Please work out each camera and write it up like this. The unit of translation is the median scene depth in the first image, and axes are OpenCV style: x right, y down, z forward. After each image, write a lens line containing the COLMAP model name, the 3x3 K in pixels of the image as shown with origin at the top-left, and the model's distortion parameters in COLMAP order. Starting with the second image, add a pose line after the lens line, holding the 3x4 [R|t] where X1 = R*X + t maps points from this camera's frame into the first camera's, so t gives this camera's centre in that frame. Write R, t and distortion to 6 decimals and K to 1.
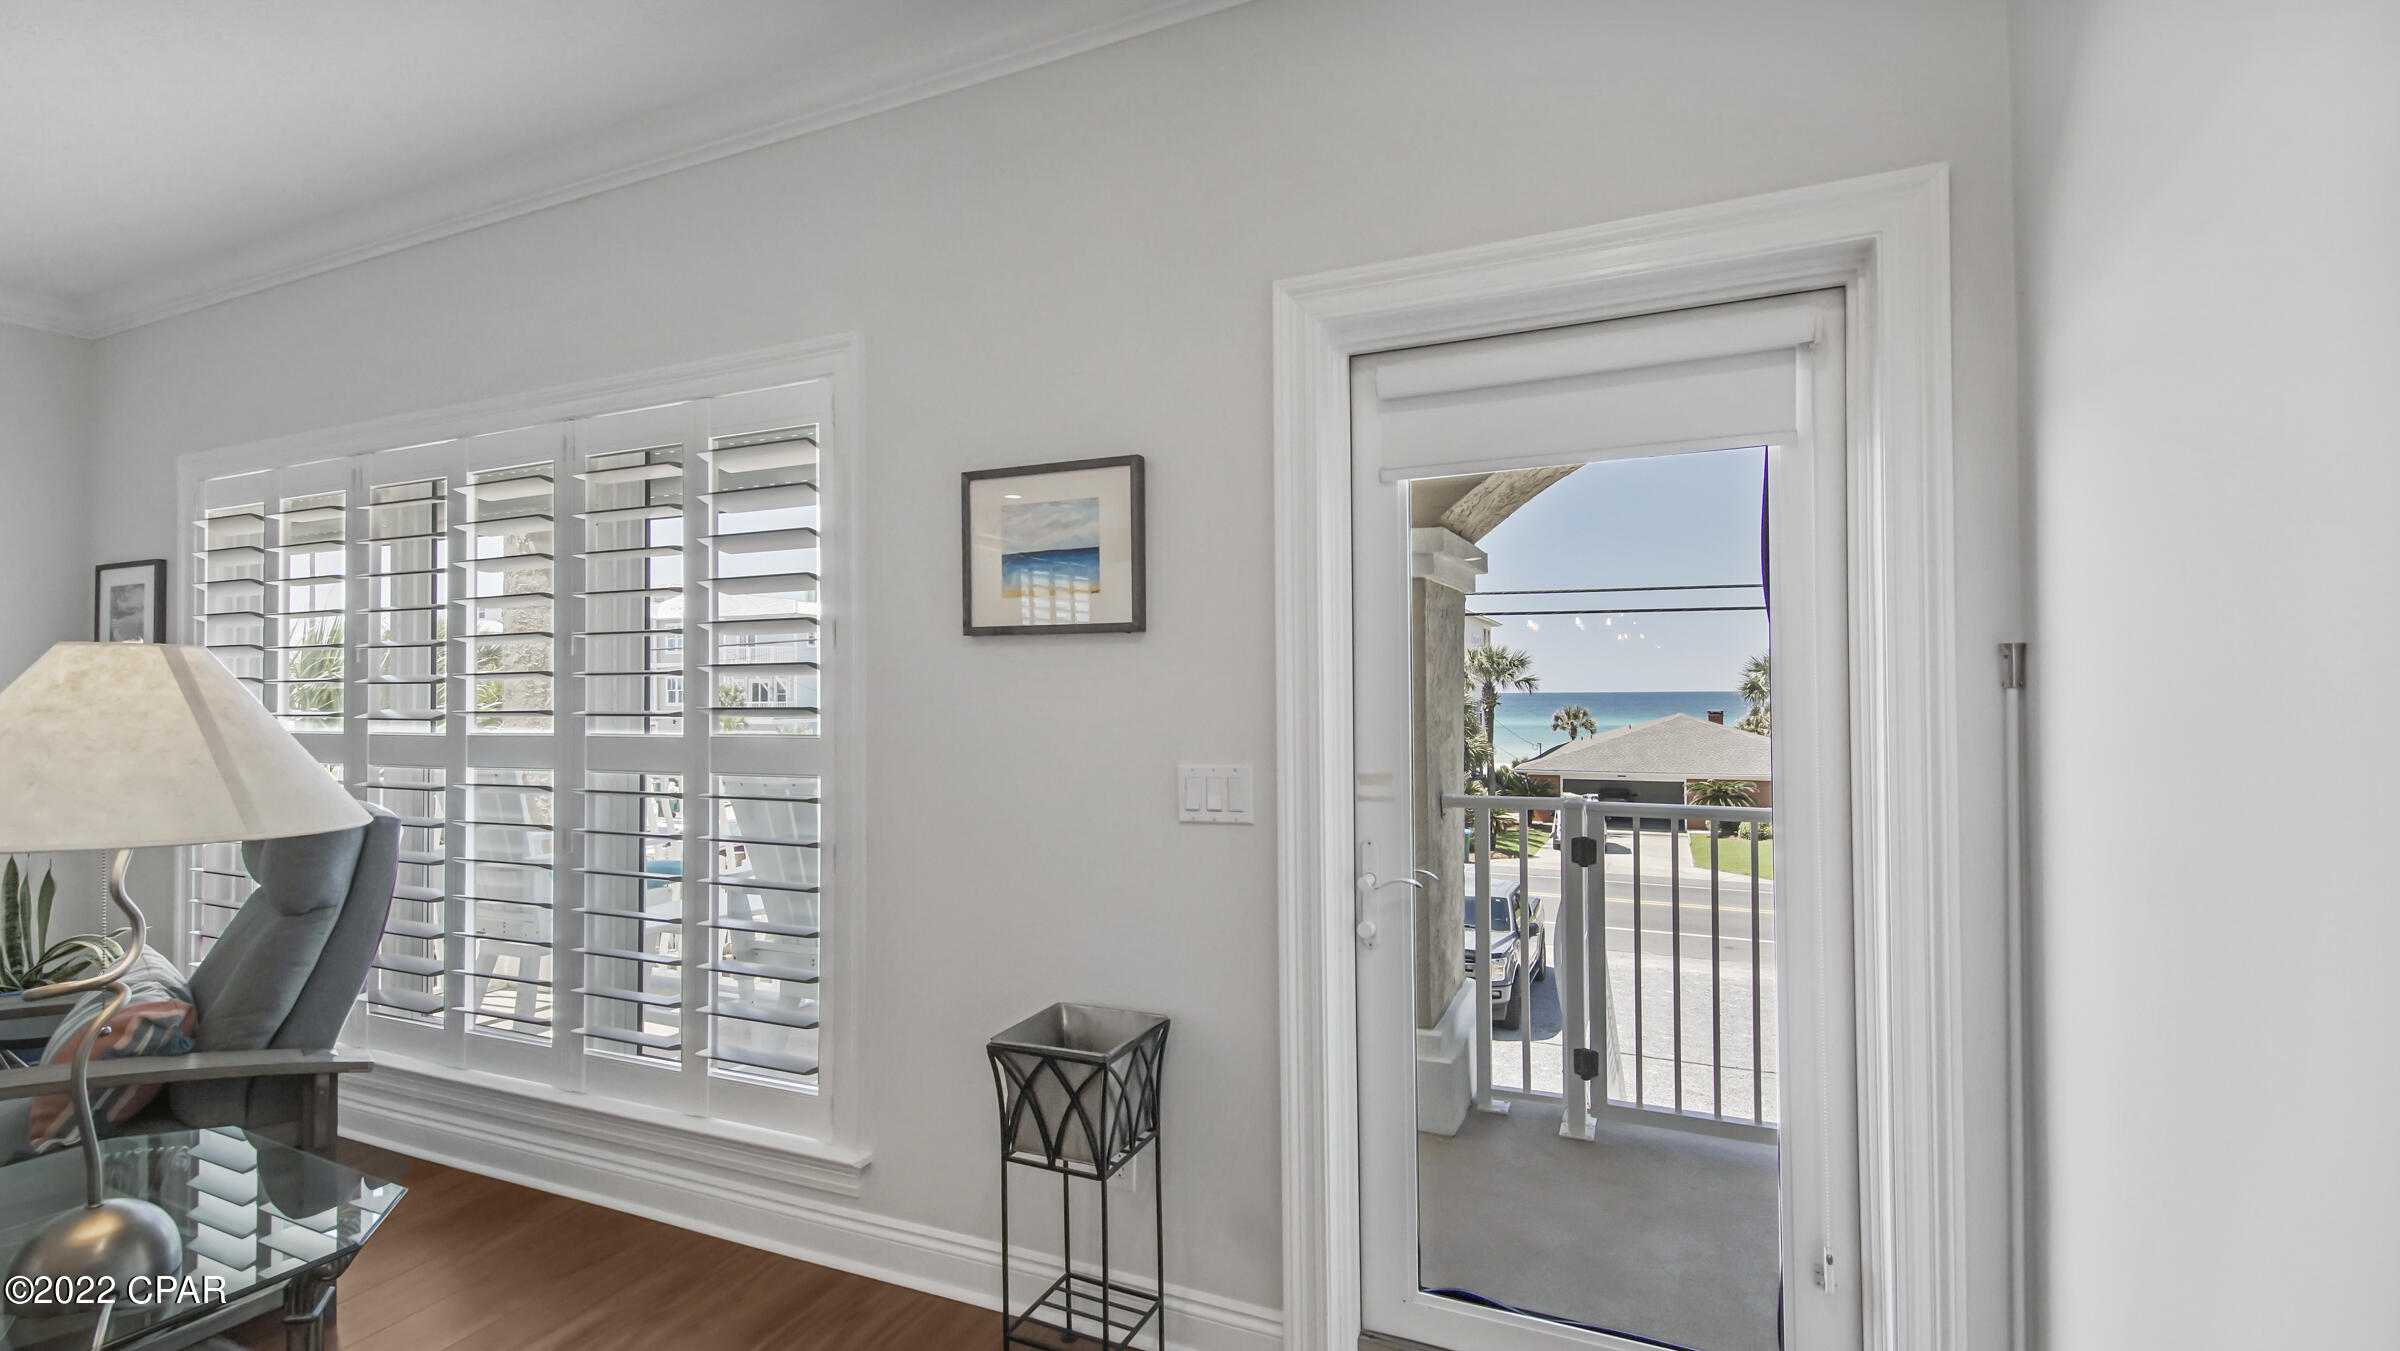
lens RADIAL K [[1738.8, 0, 1197.6], [0, 1738.8, 661.3], [0, 0, 1]] dist [-0.019732, -0.009040]
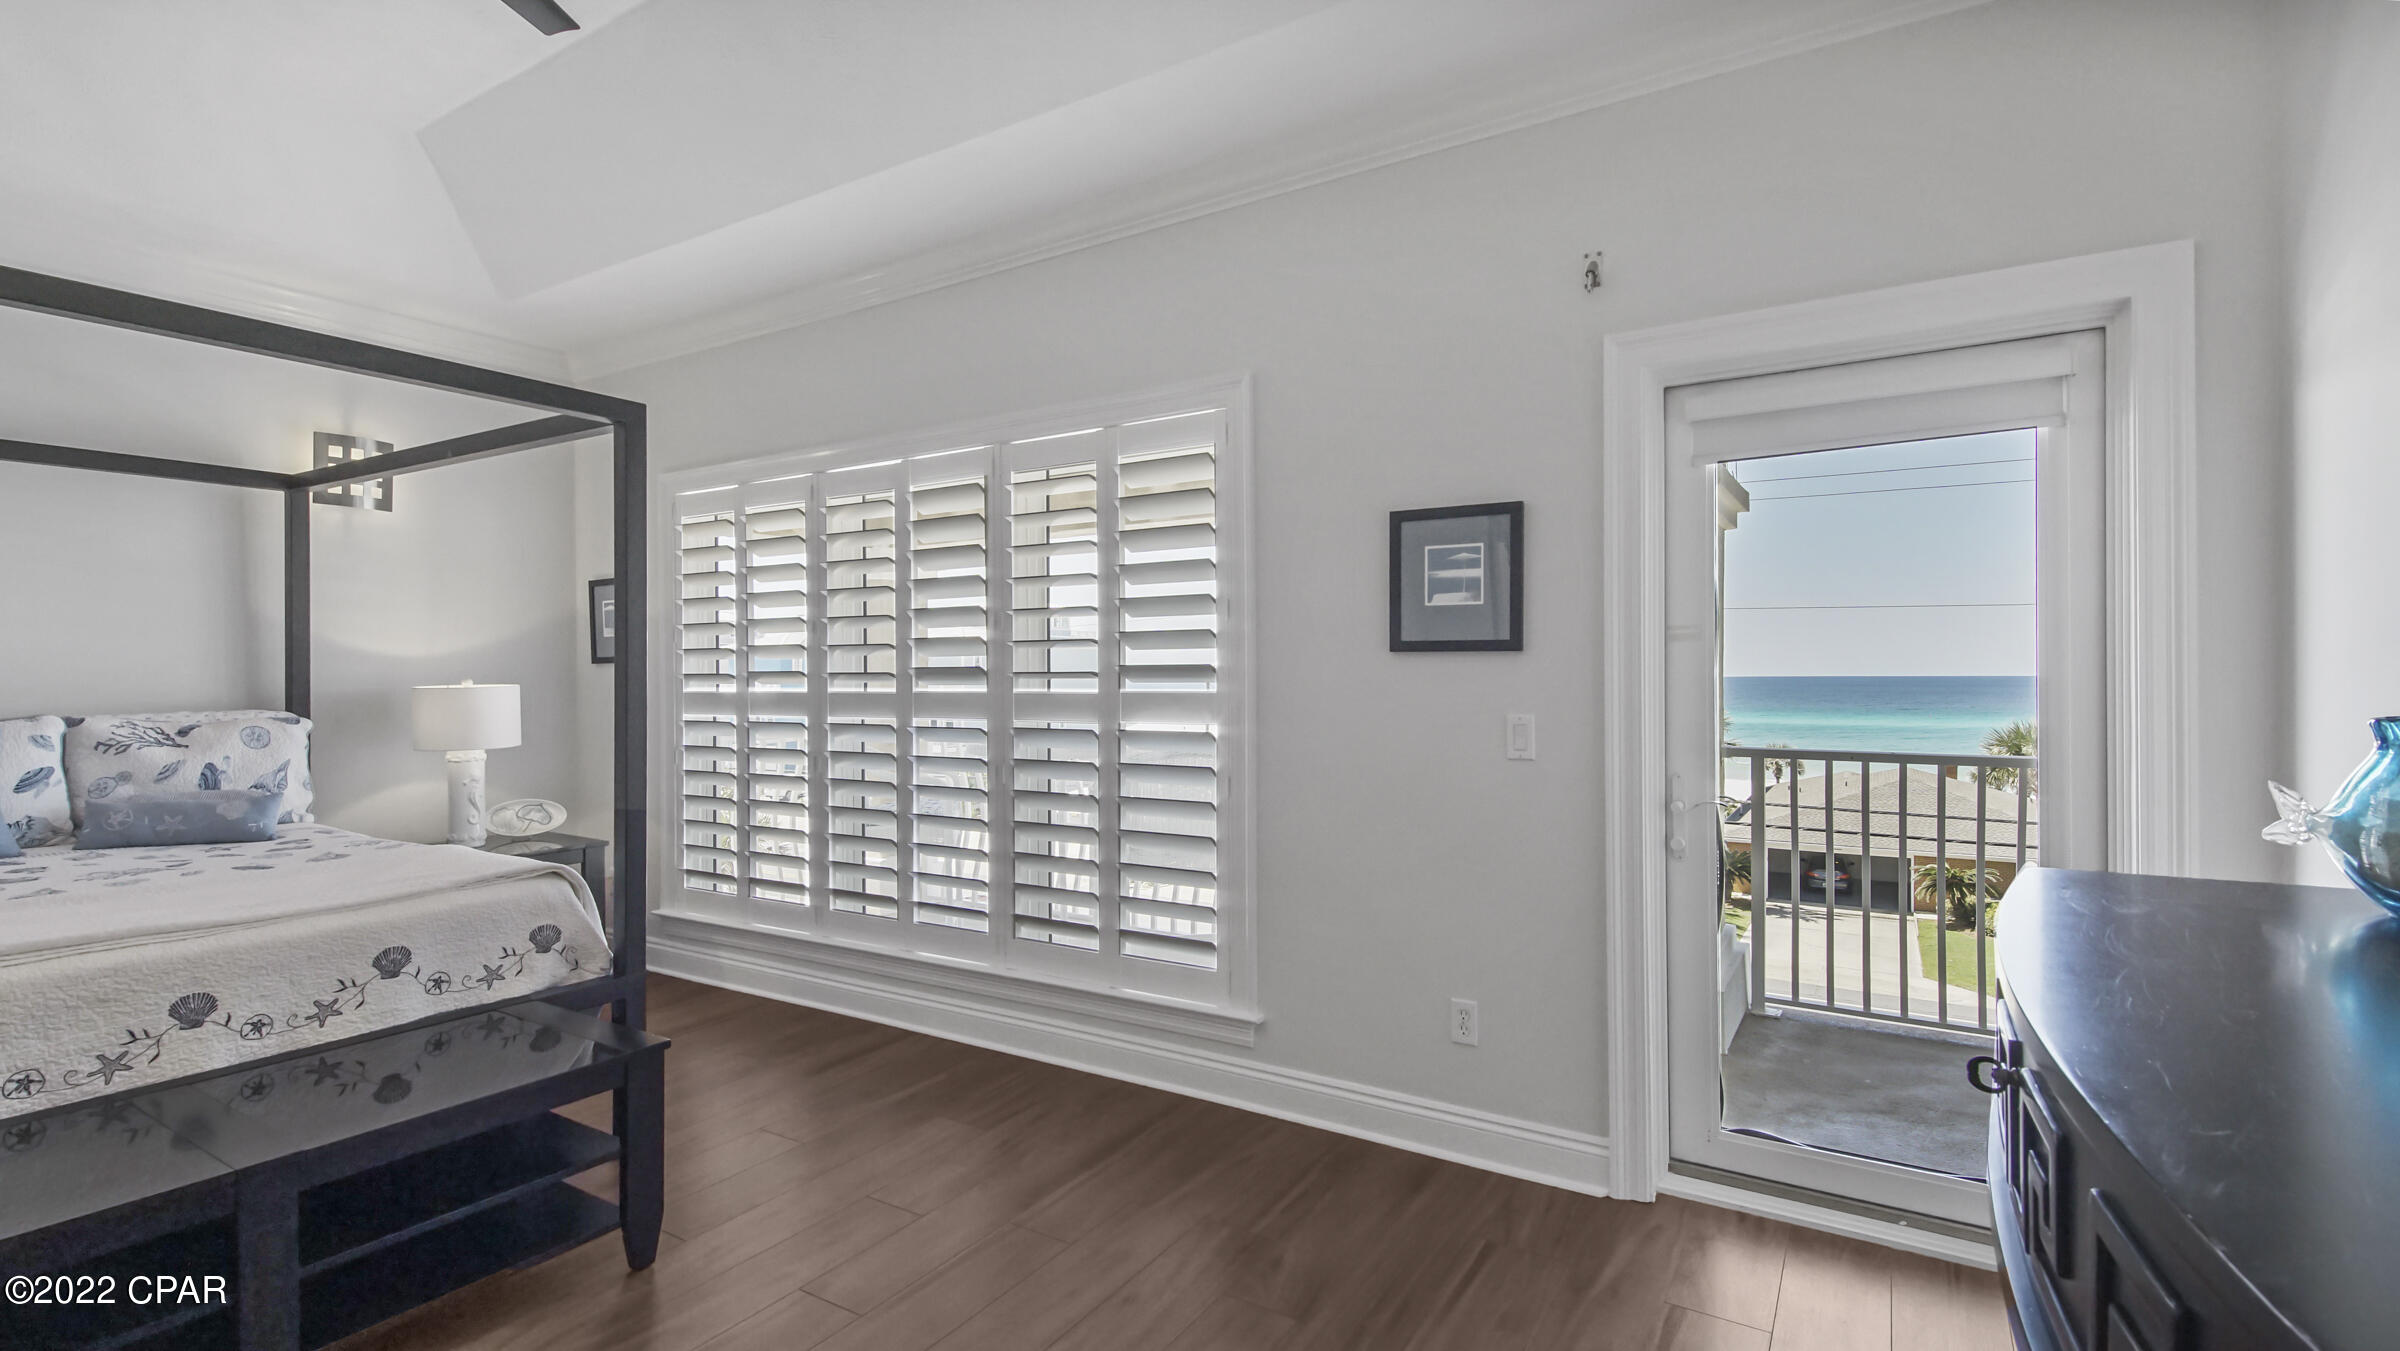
lens RADIAL K [[1082.3, 0, 1193.2], [0, 1082.3, 674.4], [0, 0, 1]] dist [0.020154, -0.014543]
pose [[0.998402, 0.001124, 0.056496, -0.286685], [-0.002716, 0.999601, 0.028102, 0.007323], [-0.056442, -0.028210, 0.998007, 0.204754]]
